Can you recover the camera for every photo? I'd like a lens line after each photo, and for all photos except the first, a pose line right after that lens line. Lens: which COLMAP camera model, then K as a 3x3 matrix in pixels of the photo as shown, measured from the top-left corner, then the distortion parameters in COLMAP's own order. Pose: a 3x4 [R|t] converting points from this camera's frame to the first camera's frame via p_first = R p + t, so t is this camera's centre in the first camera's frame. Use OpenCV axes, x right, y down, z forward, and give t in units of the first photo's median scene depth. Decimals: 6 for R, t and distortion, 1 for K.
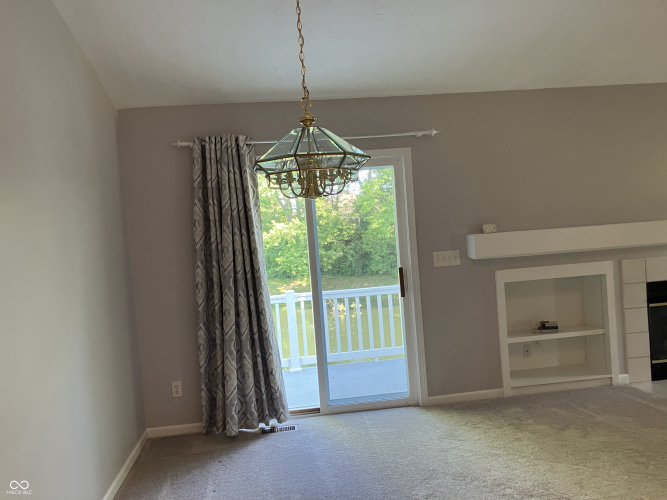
lens RADIAL K [[537.1, 0, 333.5], [0, 537.1, 250.0], [0, 0, 1]] dist [0.049344, -0.004390]
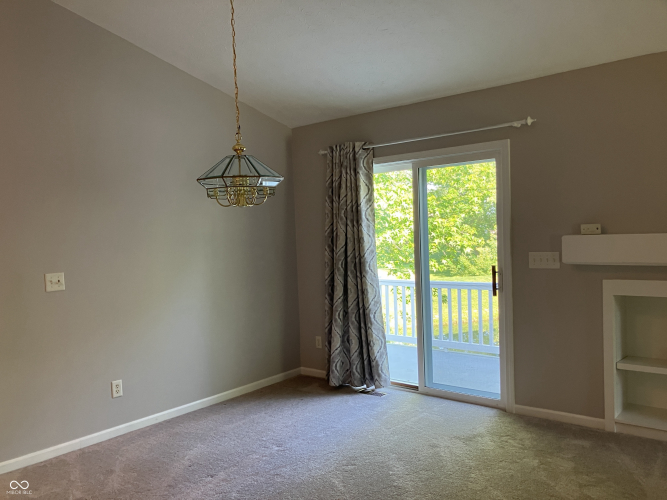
lens RADIAL K [[537.1, 0, 333.5], [0, 537.1, 250.0], [0, 0, 1]] dist [0.049344, -0.004390]
pose [[0.708055, 0.071731, -0.702505, 0.635154], [-0.033698, 0.997126, 0.067850, -0.054122], [0.705353, -0.024368, 0.708437, 0.116906]]
